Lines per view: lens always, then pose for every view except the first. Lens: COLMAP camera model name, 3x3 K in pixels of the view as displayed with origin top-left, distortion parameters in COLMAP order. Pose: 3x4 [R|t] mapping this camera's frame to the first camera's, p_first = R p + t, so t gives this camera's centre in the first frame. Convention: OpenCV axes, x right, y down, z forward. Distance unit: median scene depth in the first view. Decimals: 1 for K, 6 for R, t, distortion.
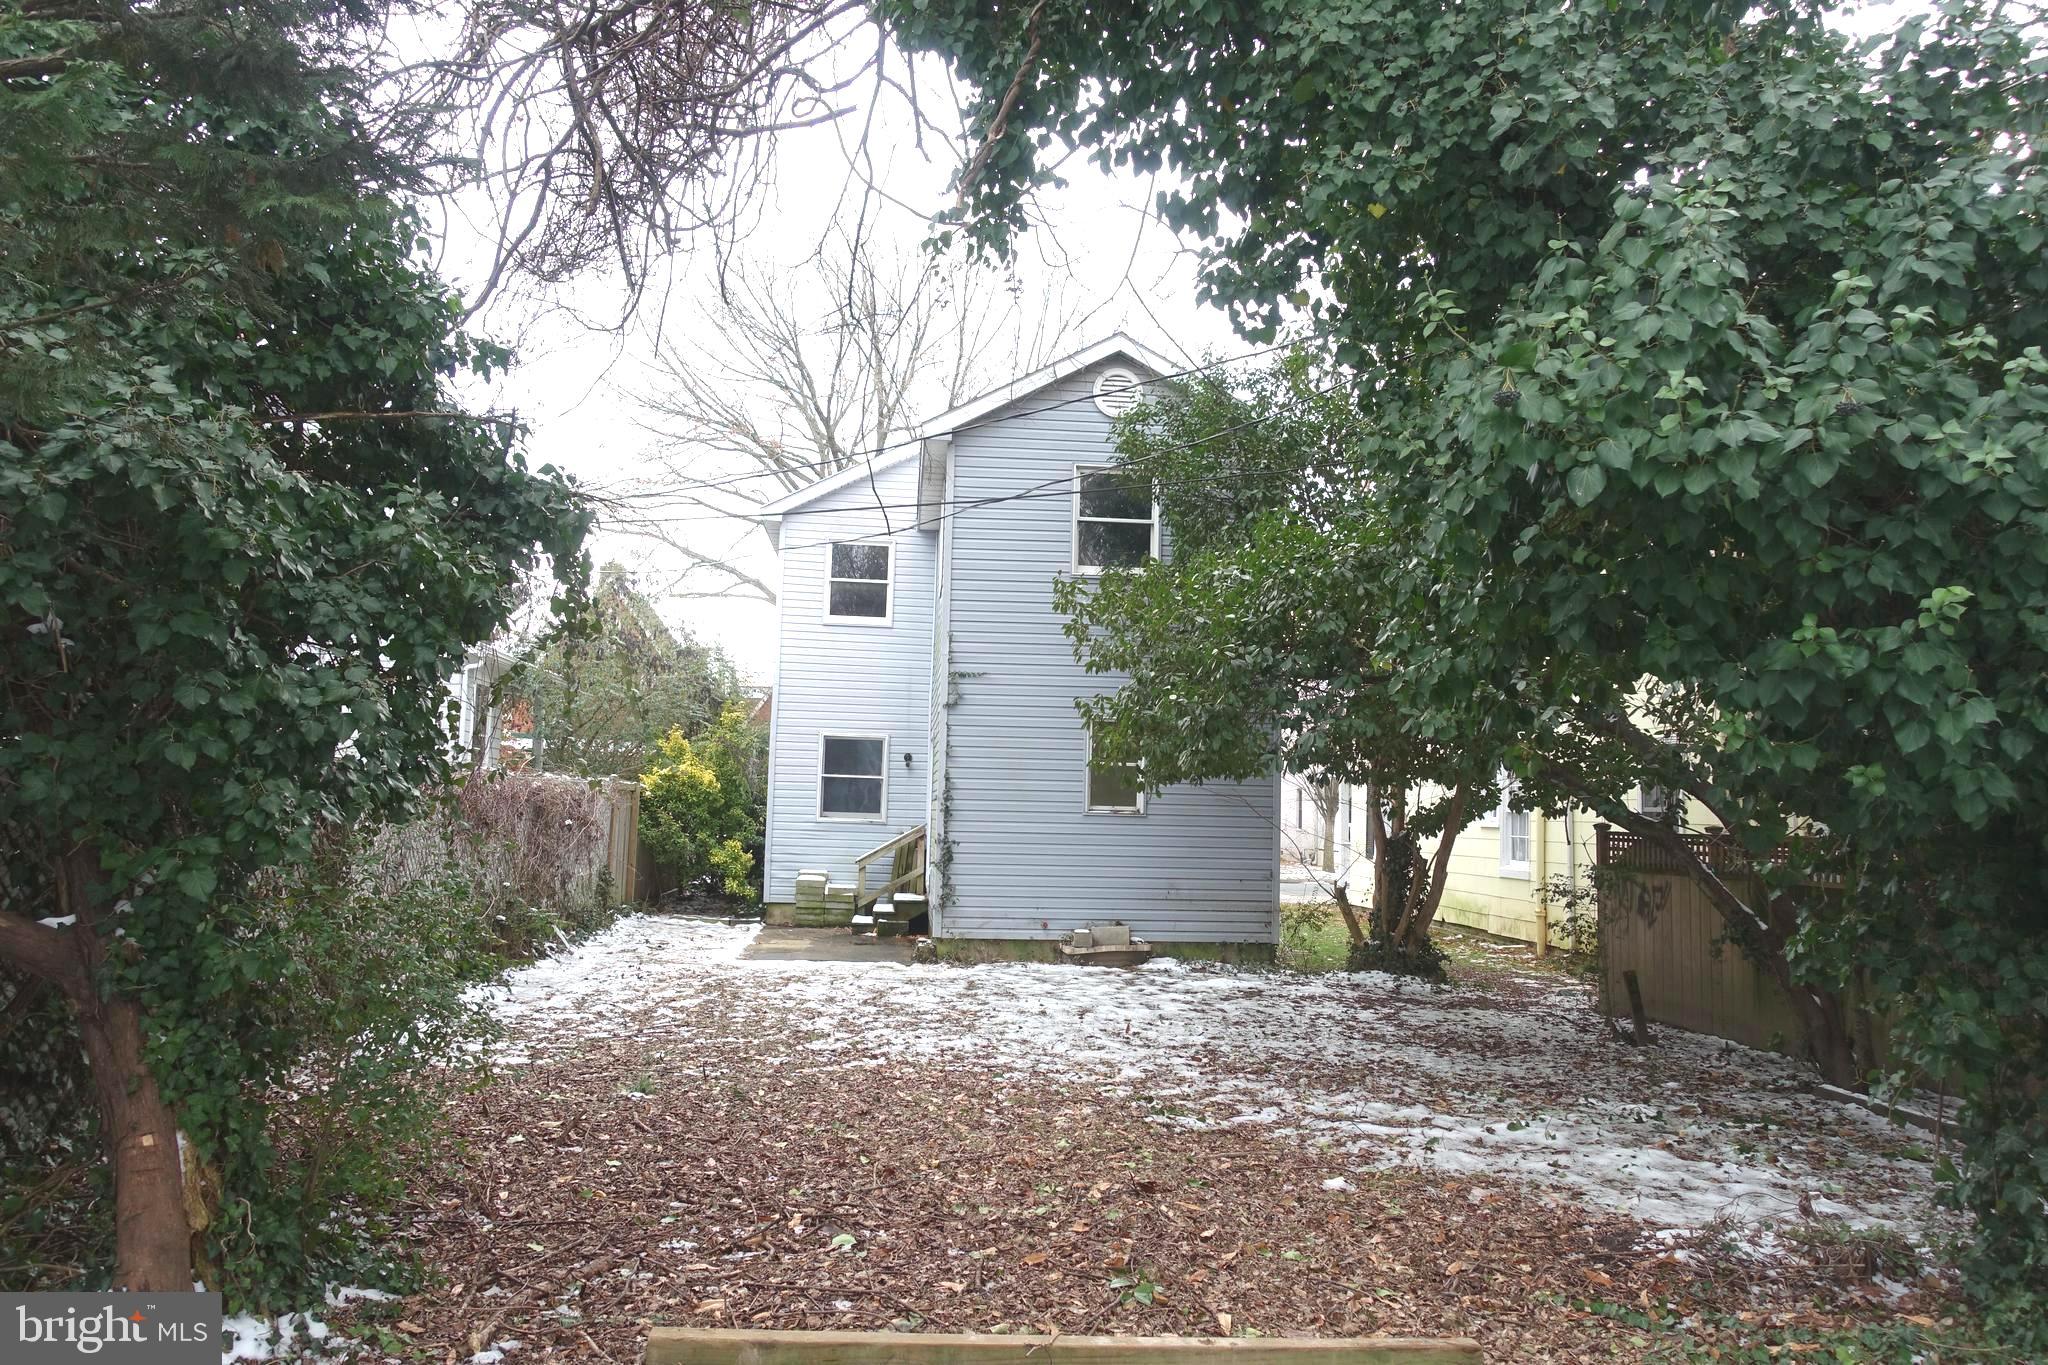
lens RADIAL K [[1408.8, 0, 1029.5], [0, 1408.8, 681.8], [0, 0, 1]] dist [0.004336, -0.001198]
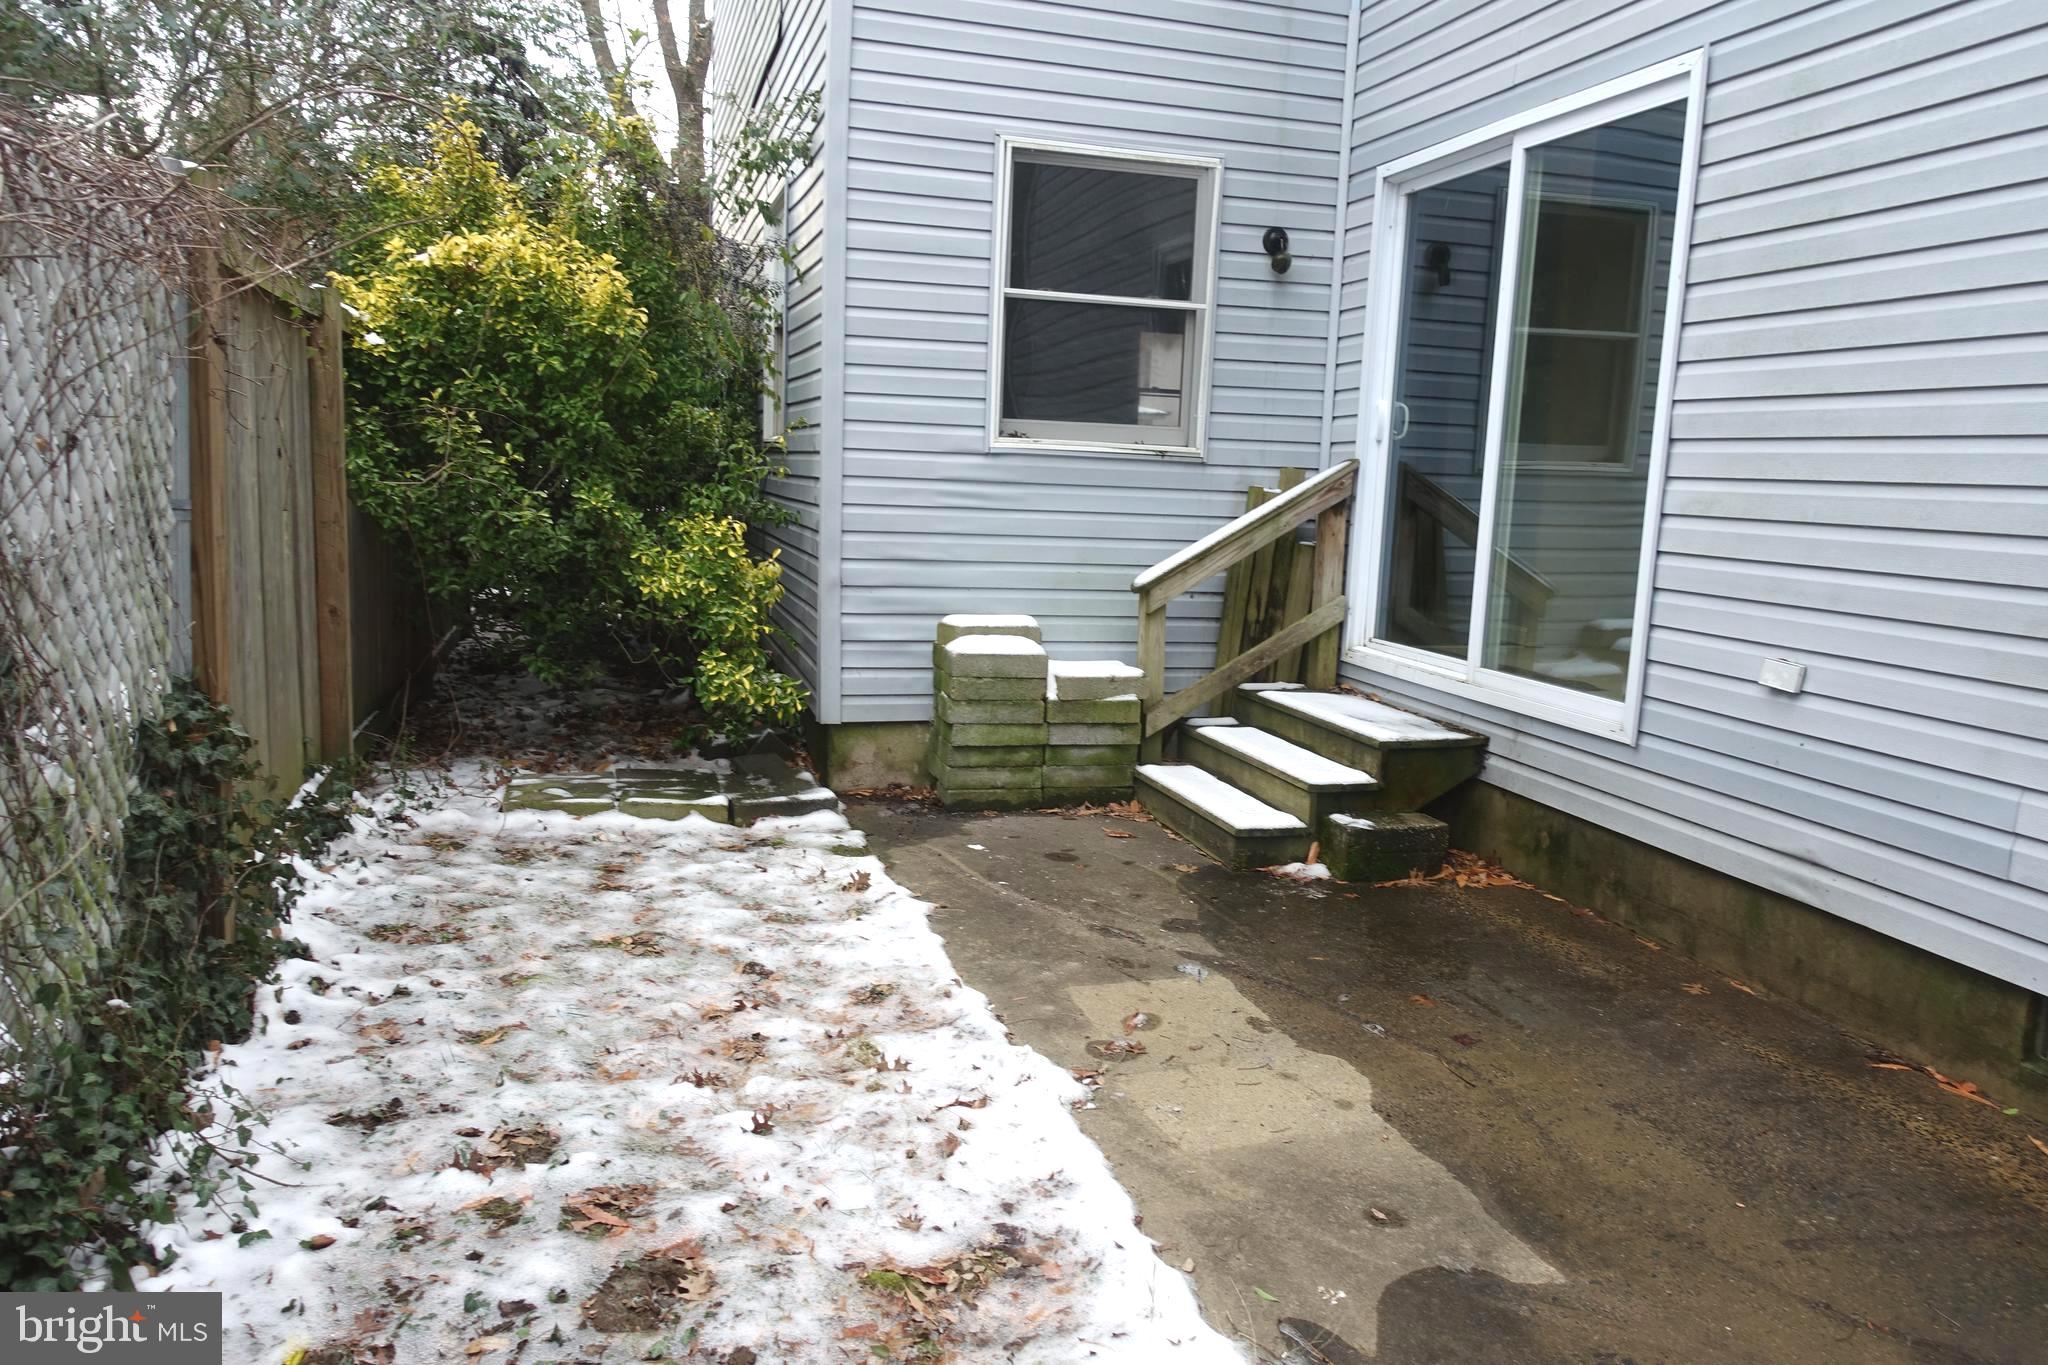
lens RADIAL K [[1408.8, 0, 1023.1], [0, 1408.8, 686.0], [0, 0, 1]] dist [0.004336, -0.001198]
pose [[0.983185, -0.020977, 0.181403, -0.200028], [-0.026292, 0.966769, 0.254296, 0.071786], [-0.180709, -0.254789, 0.949961, 0.708807]]
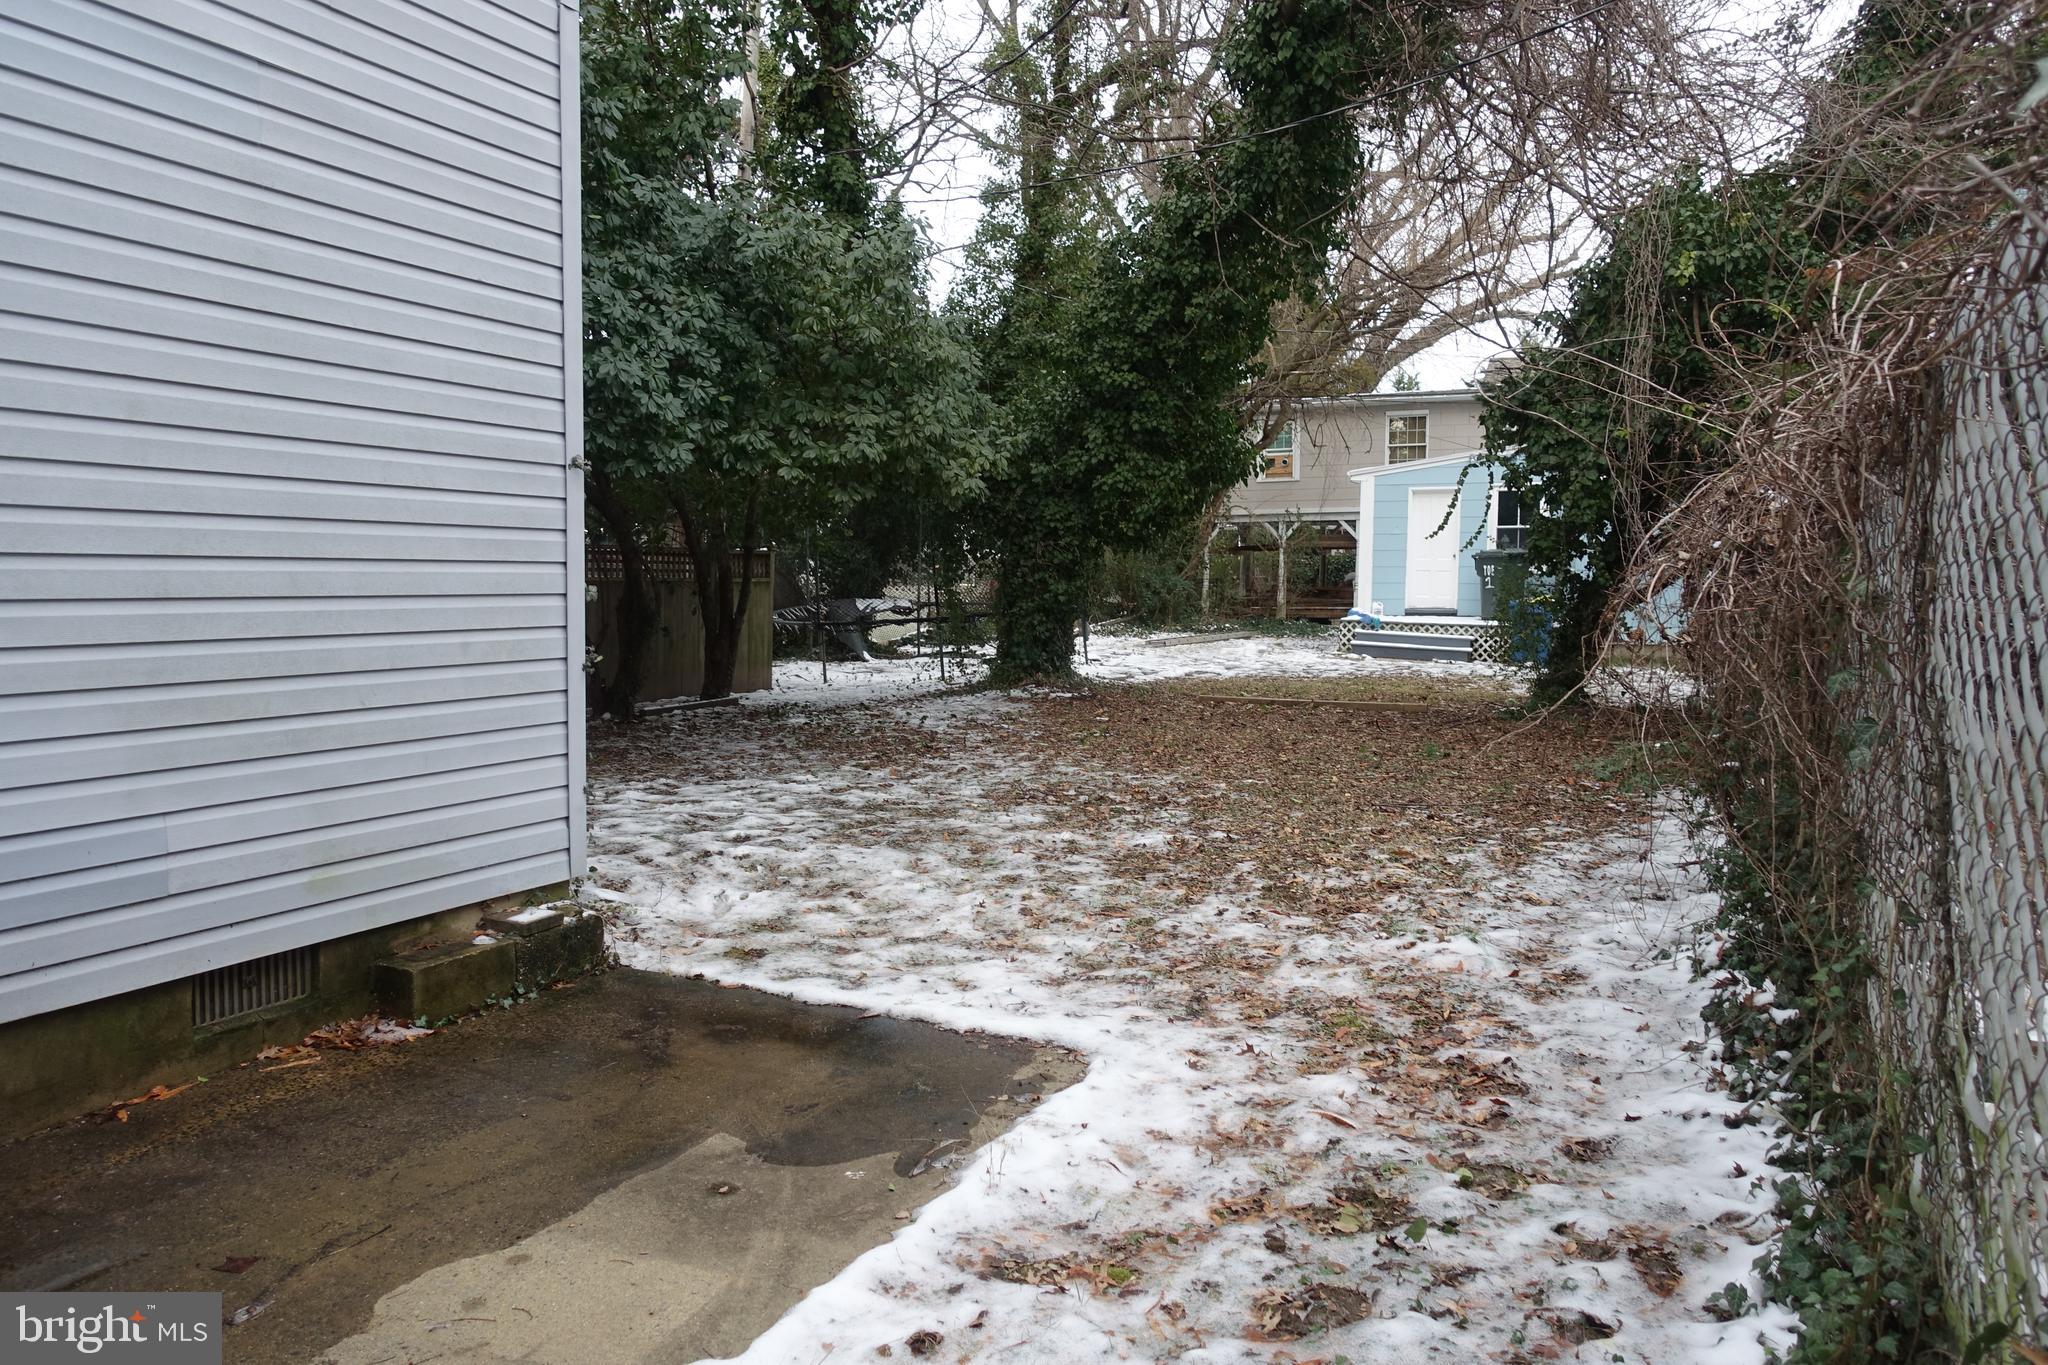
lens RADIAL K [[1408.8, 0, 1031.0], [0, 1408.8, 684.7], [0, 0, 1]] dist [0.004336, -0.001198]
pose [[-0.851594, -0.079169, 0.518190, -0.315515], [-0.084924, 0.996307, 0.012652, 0.117067], [-0.517278, -0.033232, -0.855172, 1.225807]]
